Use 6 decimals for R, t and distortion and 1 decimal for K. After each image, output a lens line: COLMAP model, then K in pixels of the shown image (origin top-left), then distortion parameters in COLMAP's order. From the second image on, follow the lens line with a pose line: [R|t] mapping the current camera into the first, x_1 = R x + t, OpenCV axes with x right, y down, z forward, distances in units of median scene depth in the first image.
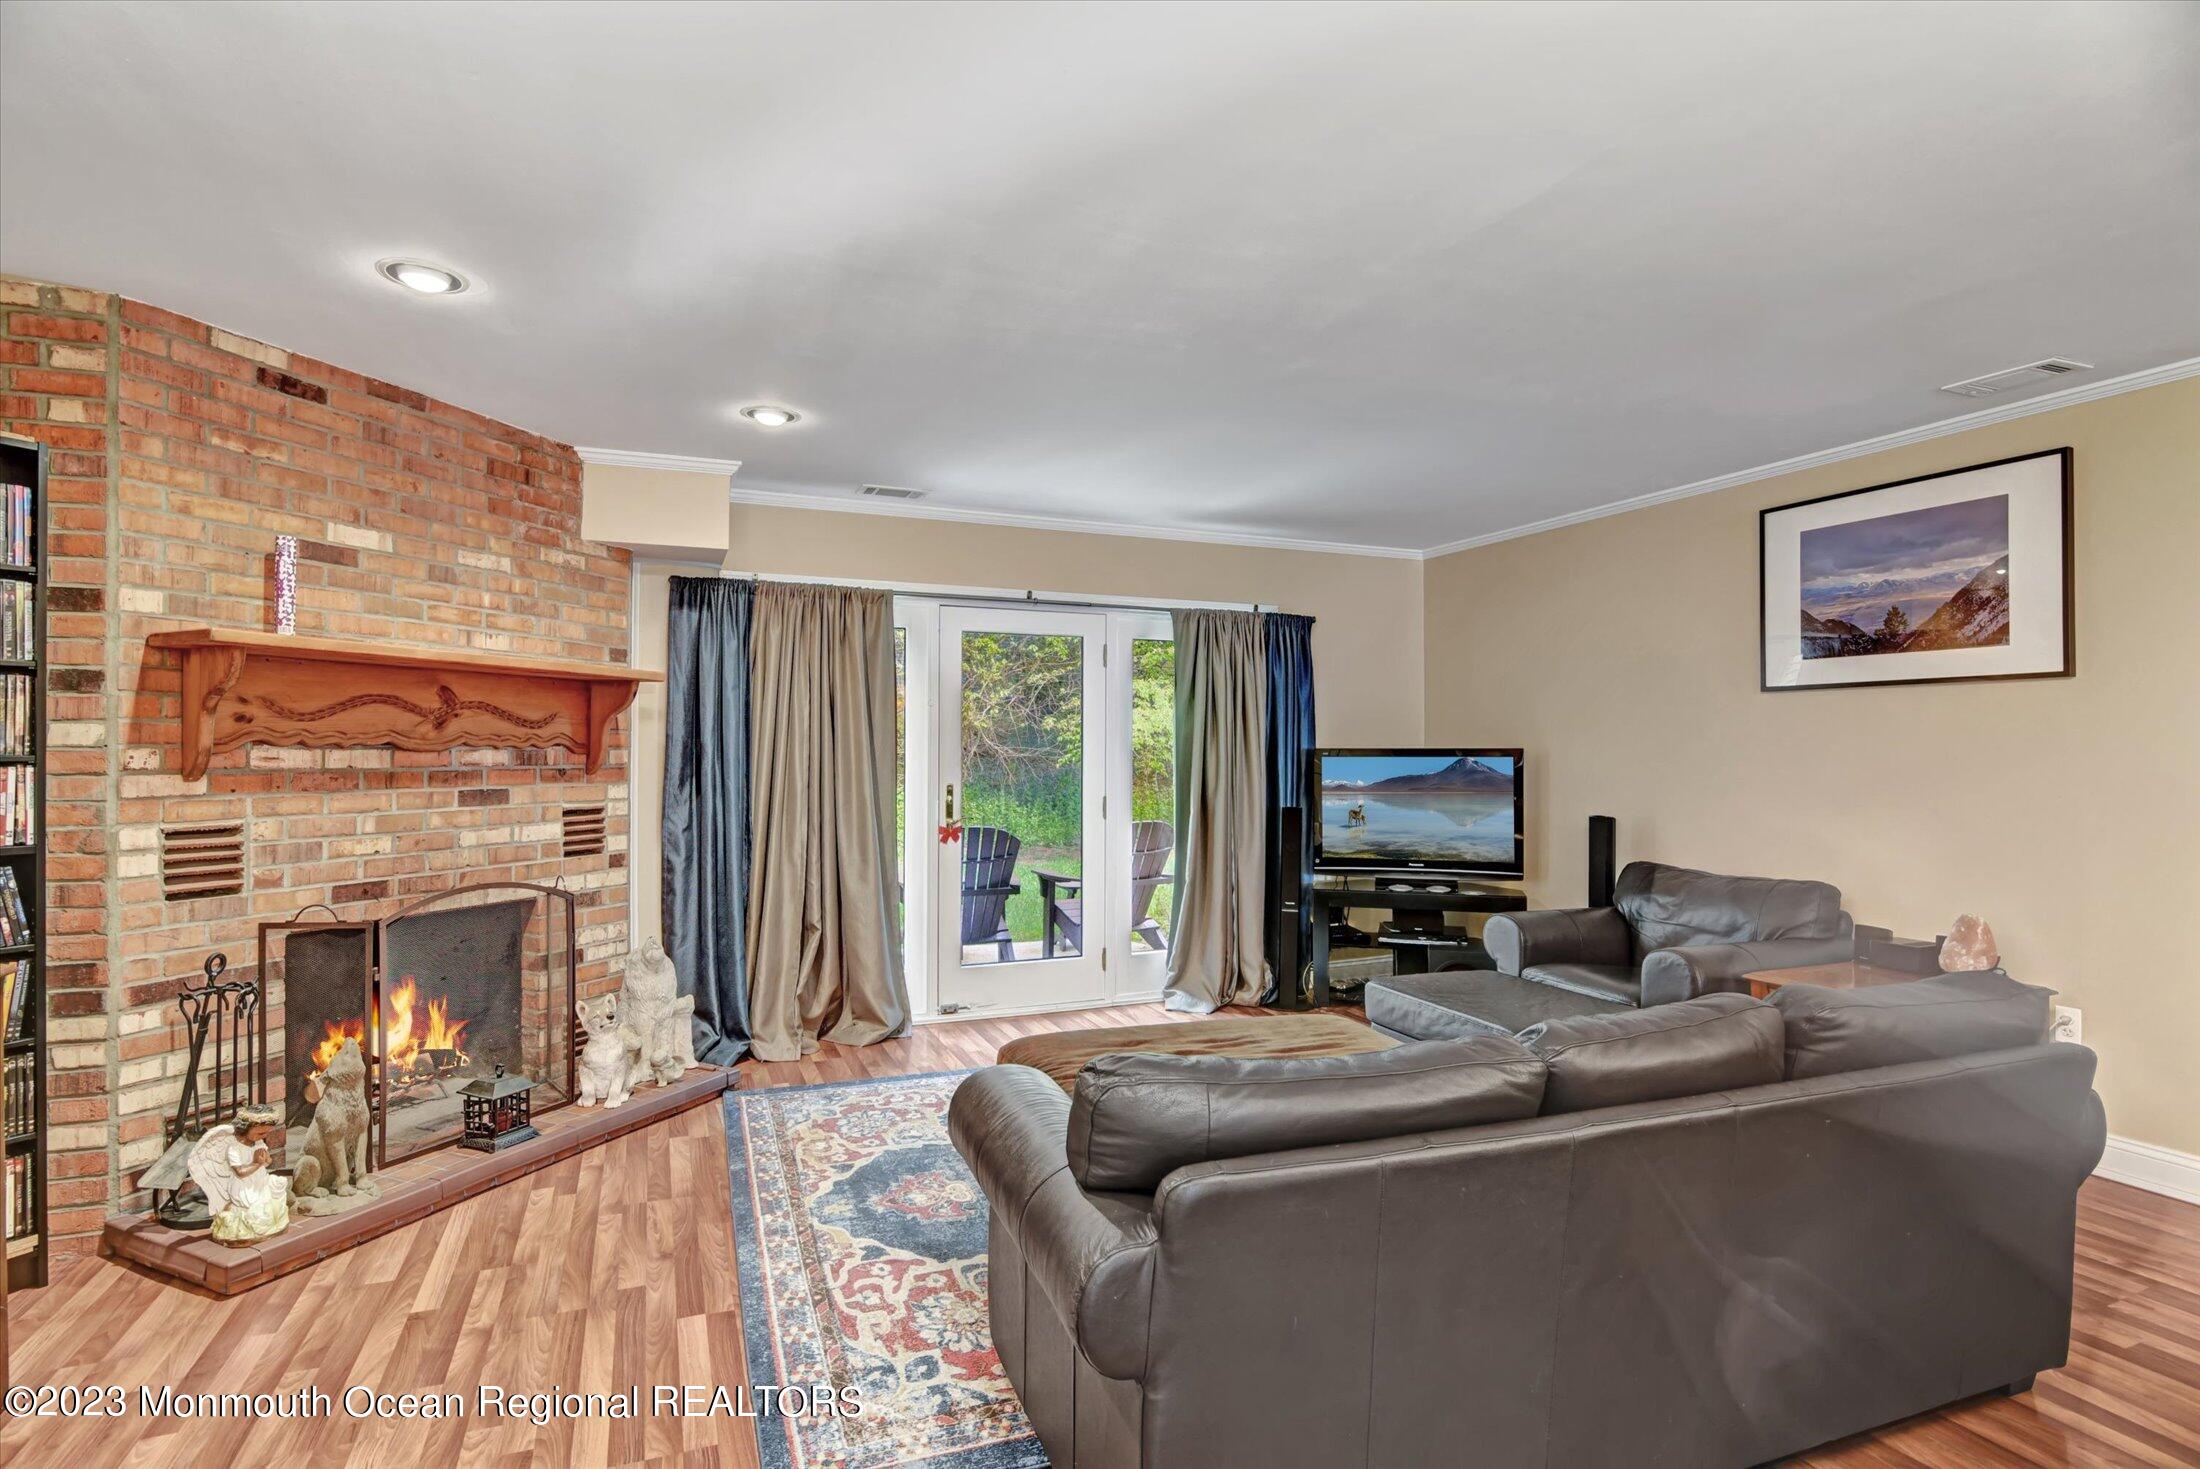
lens RADIAL K [[1078.6, 0, 1102.7], [0, 1078.6, 760.3], [0, 0, 1]] dist [-0.020888, 0.001329]
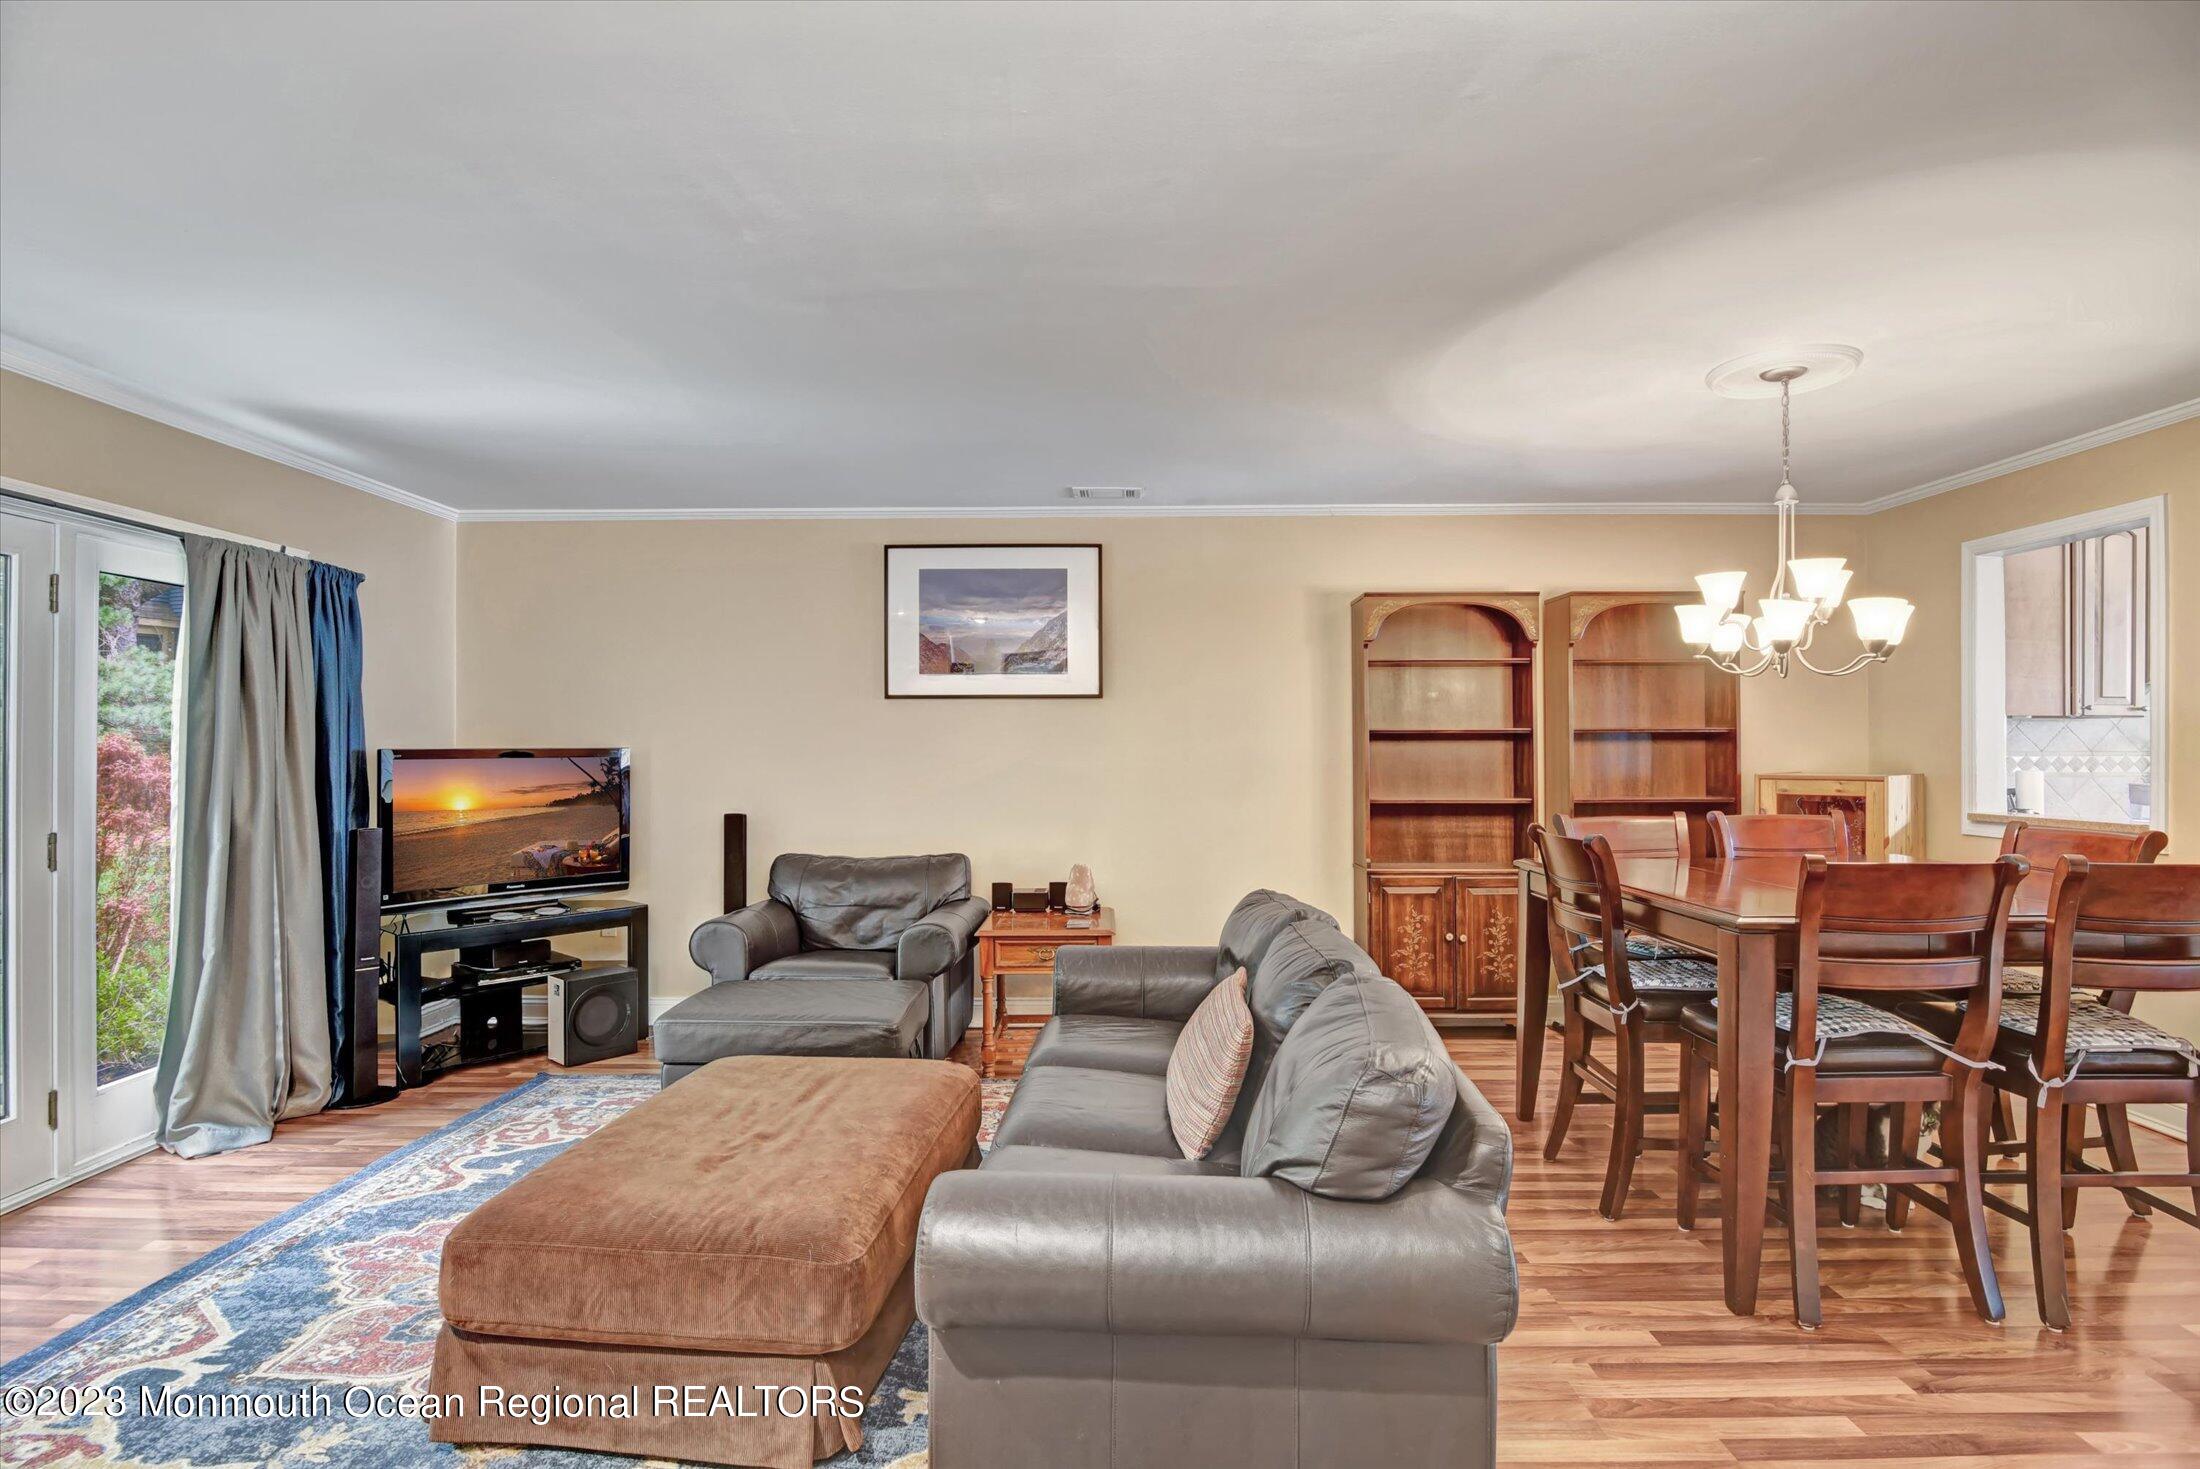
lens RADIAL K [[1078.6, 0, 1094.6], [0, 1078.6, 737.5], [0, 0, 1]] dist [-0.020888, 0.001329]
pose [[0.395979, 0.003168, 0.918254, -0.463444], [0.012585, 0.999881, -0.008877, -0.008622], [-0.918173, 0.015072, 0.395893, 0.383174]]
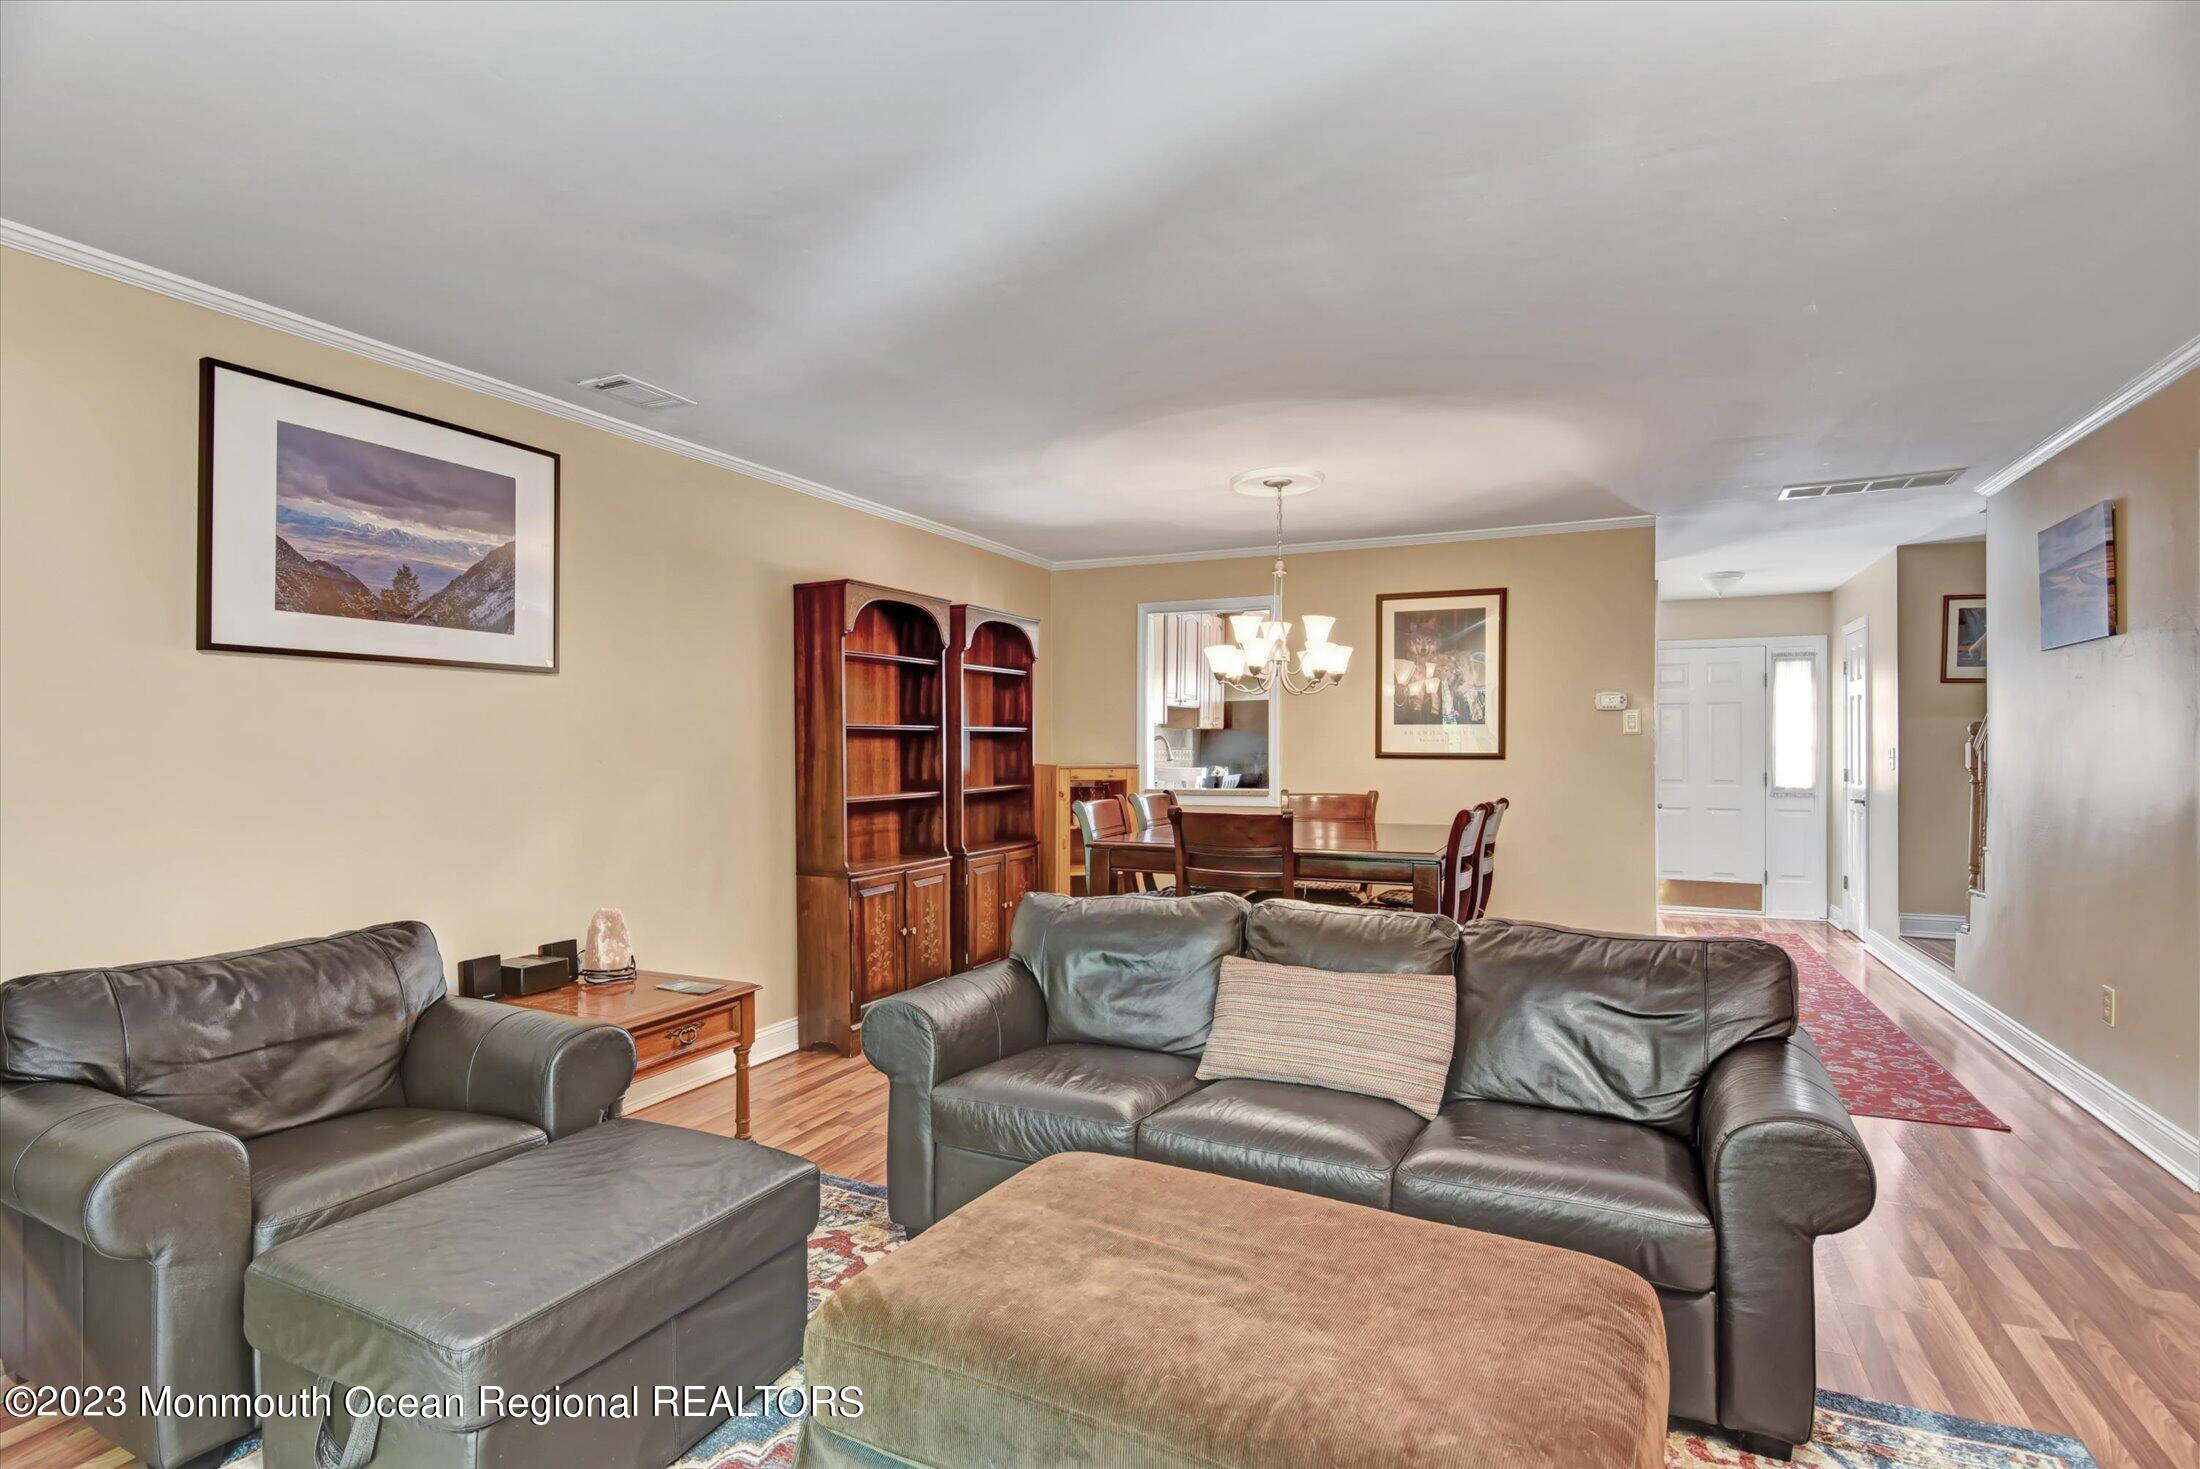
lens RADIAL K [[1078.6, 0, 1072.7], [0, 1078.6, 749.1], [0, 0, 1]] dist [-0.020888, 0.001329]
pose [[-0.662046, -0.004800, 0.749448, -0.214575], [0.008023, 0.999877, 0.013491, -0.012863], [-0.749421, 0.014944, -0.661926, 1.244056]]
